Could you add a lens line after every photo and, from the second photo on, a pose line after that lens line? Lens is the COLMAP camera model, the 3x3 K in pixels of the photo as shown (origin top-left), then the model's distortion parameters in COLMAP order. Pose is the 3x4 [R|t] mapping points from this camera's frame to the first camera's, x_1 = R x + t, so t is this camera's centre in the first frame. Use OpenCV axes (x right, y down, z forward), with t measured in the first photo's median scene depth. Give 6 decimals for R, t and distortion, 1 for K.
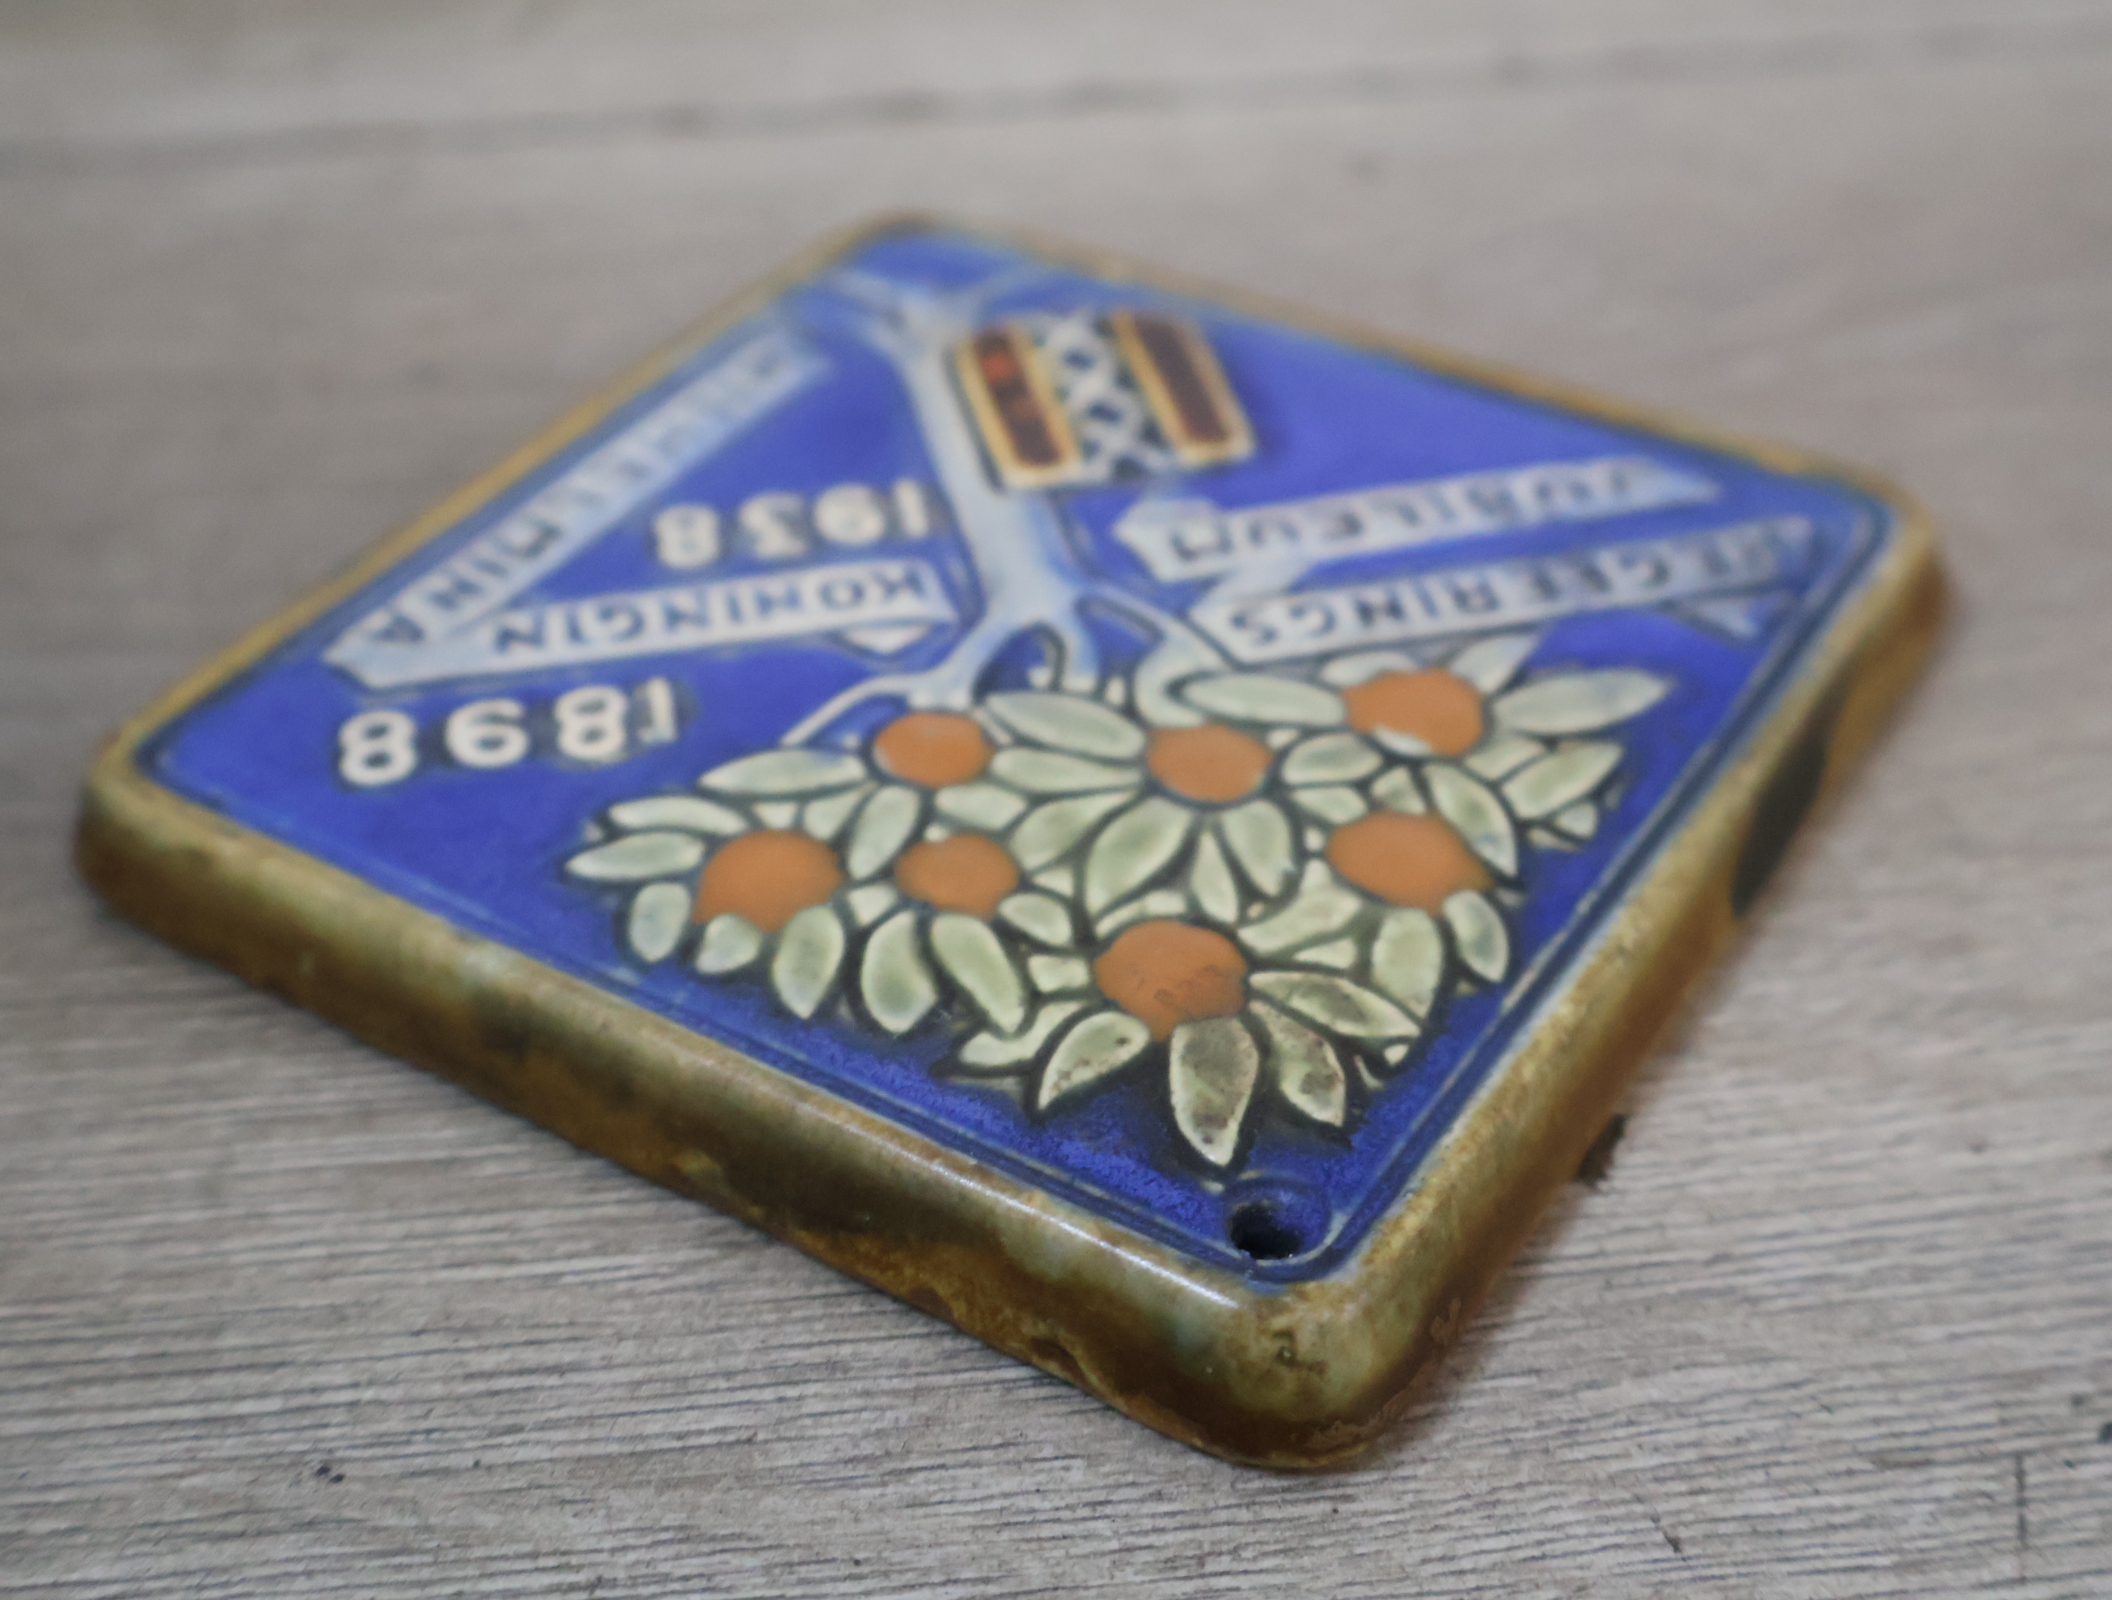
lens RADIAL K [[2906.0, 0, 1037.8], [0, 2906.0, 803.2], [0, 0, 1]] dist [0.023022, 0.011736]
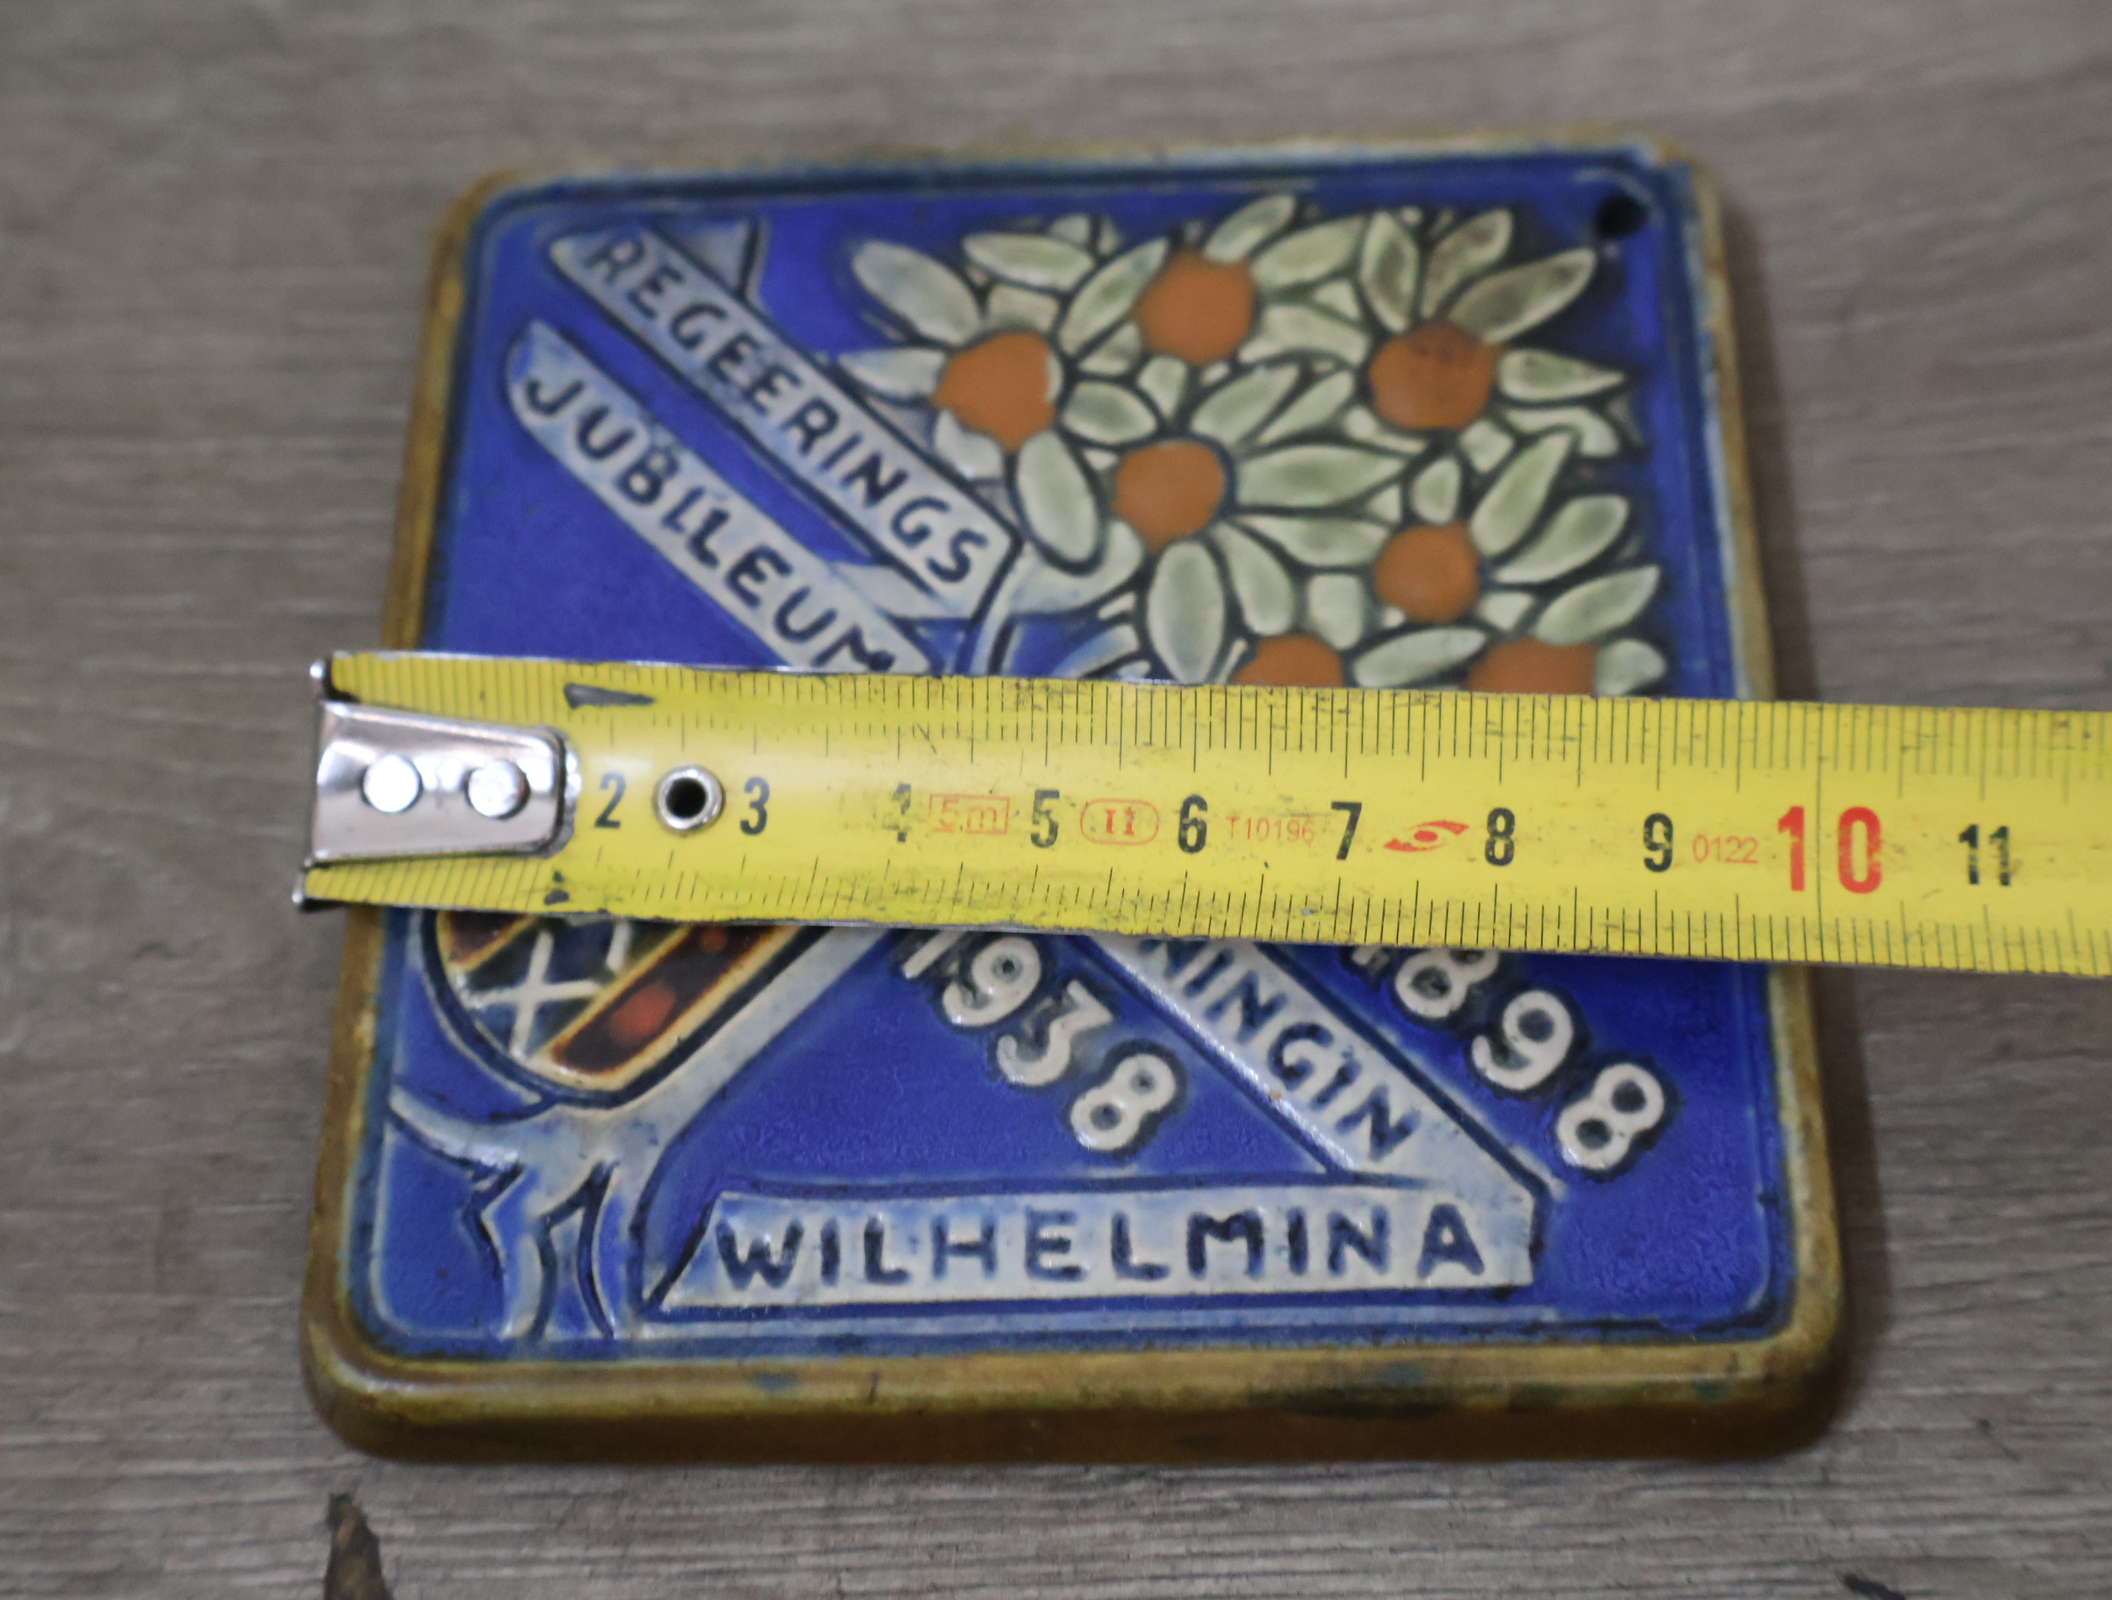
lens RADIAL K [[2852.8, 0, 1056.0], [0, 2852.8, 800.0], [0, 0, 1]] dist [0.022603, -0.029633]
pose [[-0.541062, -0.729342, 0.418702, -0.464659], [0.573276, 0.044405, 0.818158, -0.935081], [-0.615309, 0.682707, 0.394089, 0.702346]]
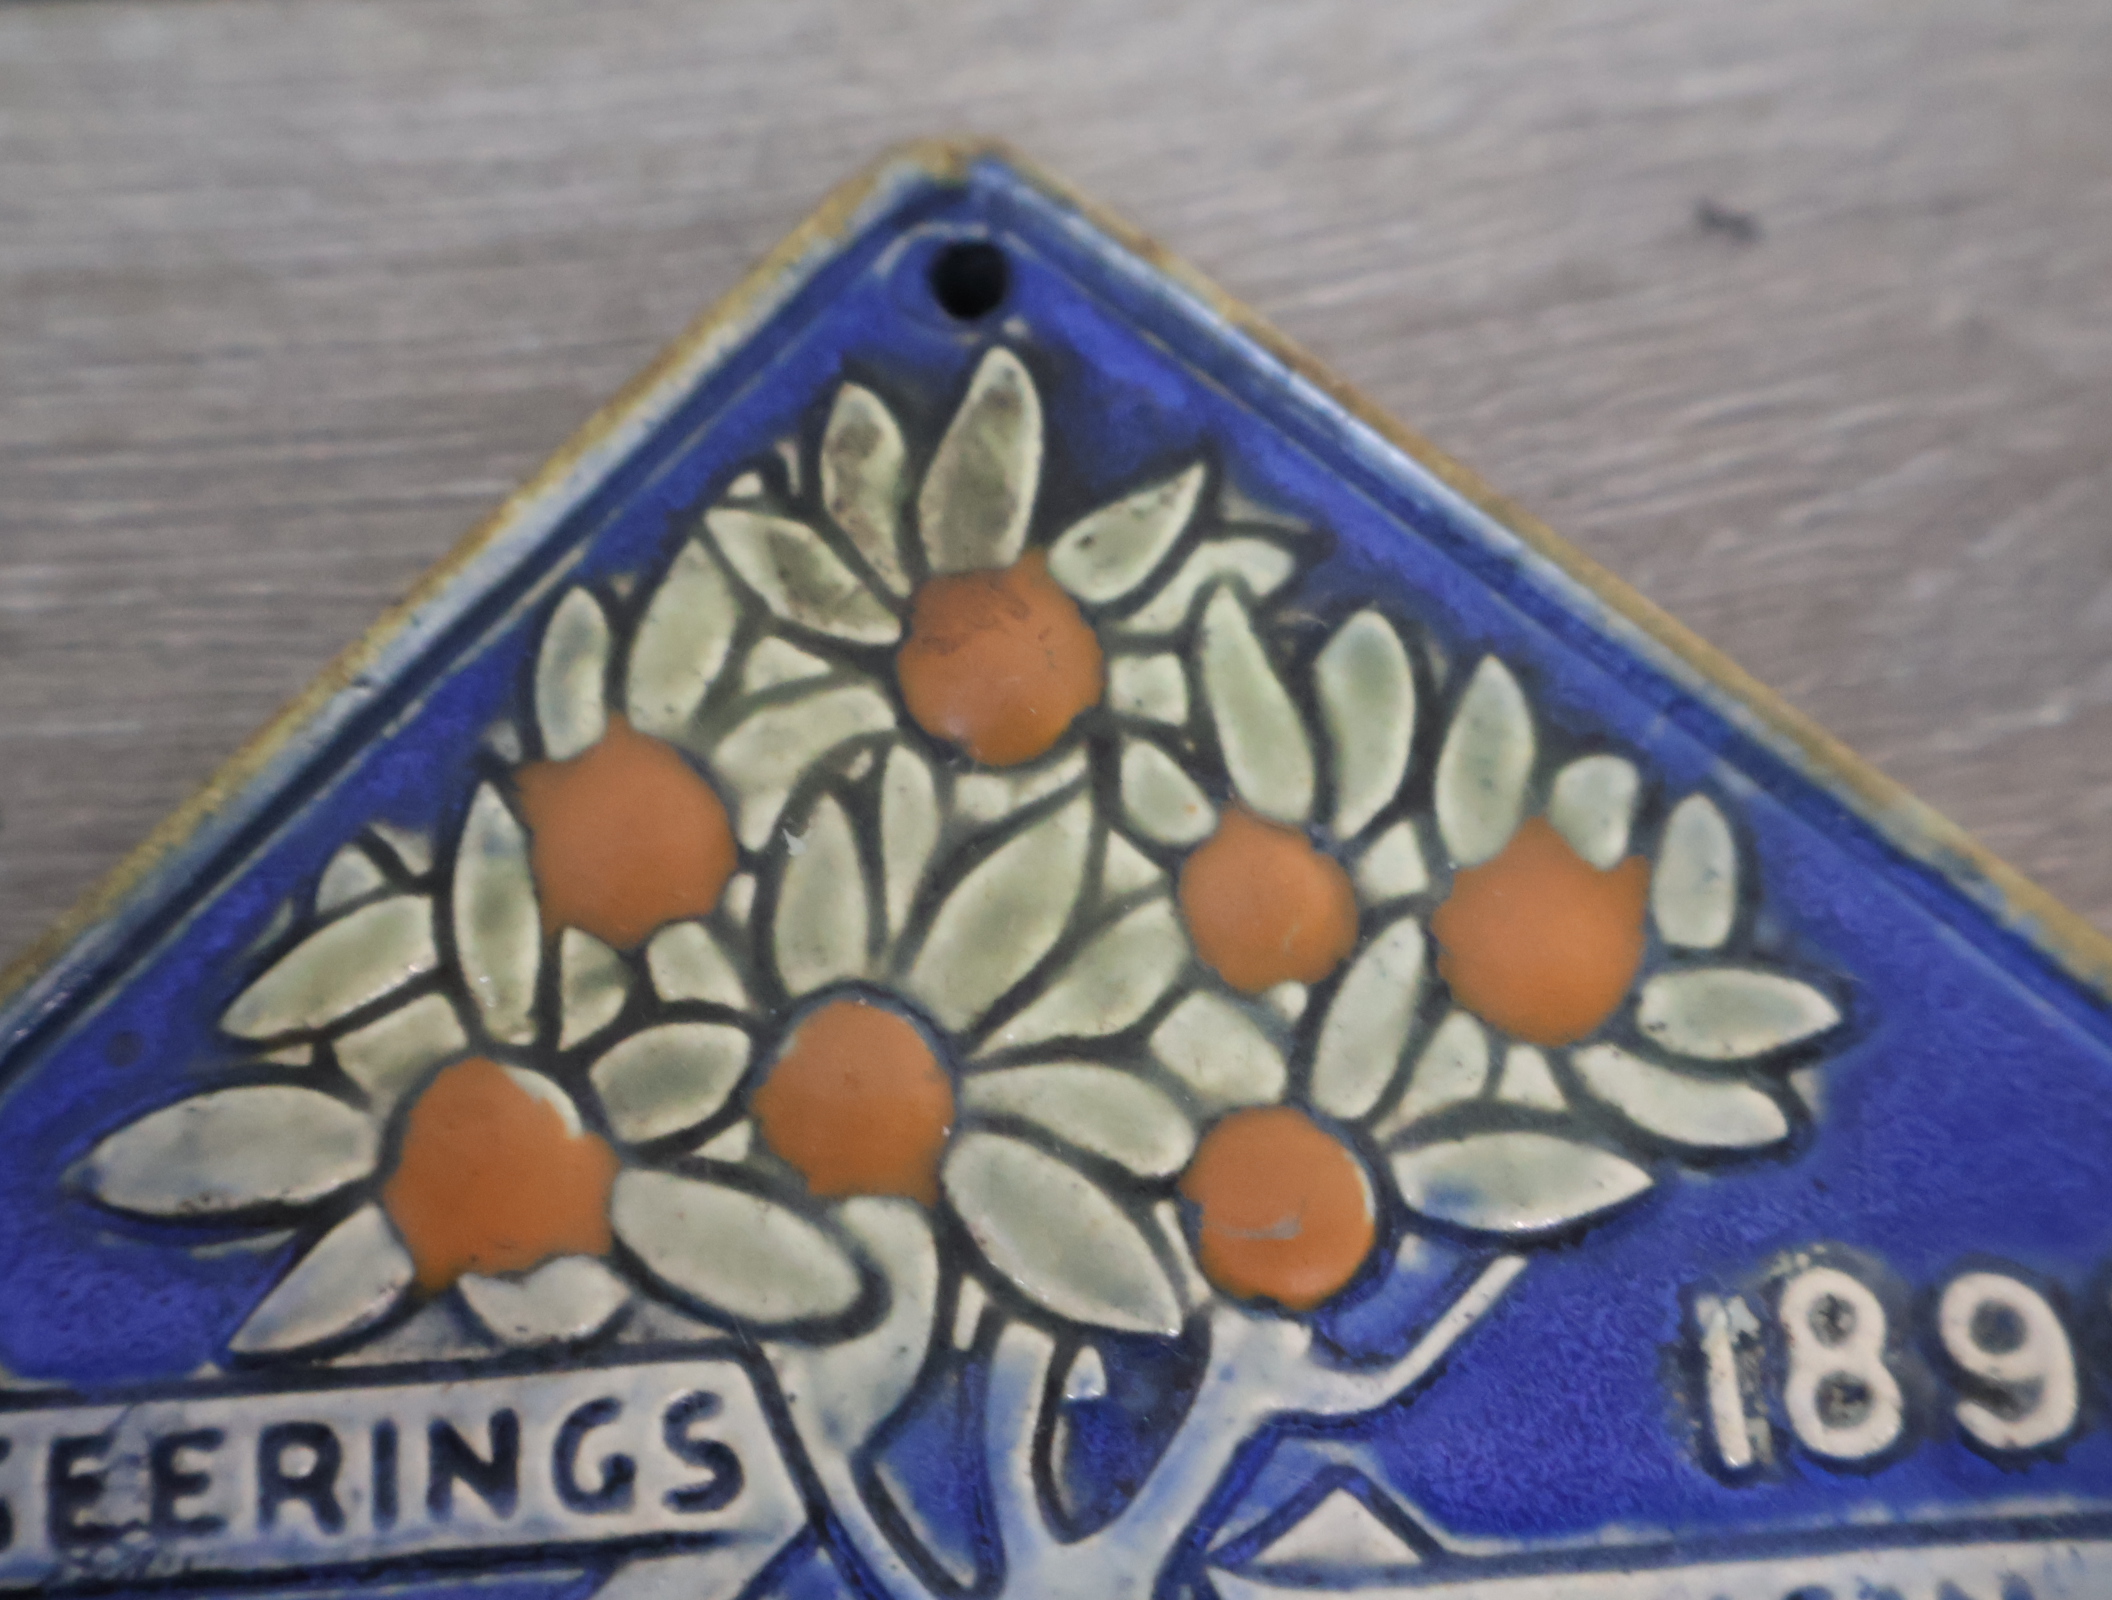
lens RADIAL K [[2906.0, 0, 1037.8], [0, 2906.0, 803.2], [0, 0, 1]] dist [0.023022, 0.011736]
pose [[-0.991401, -0.115920, 0.060723, -0.012378], [0.089303, -0.260121, 0.961437, -0.626873], [-0.095654, 0.958593, 0.268236, 0.782665]]
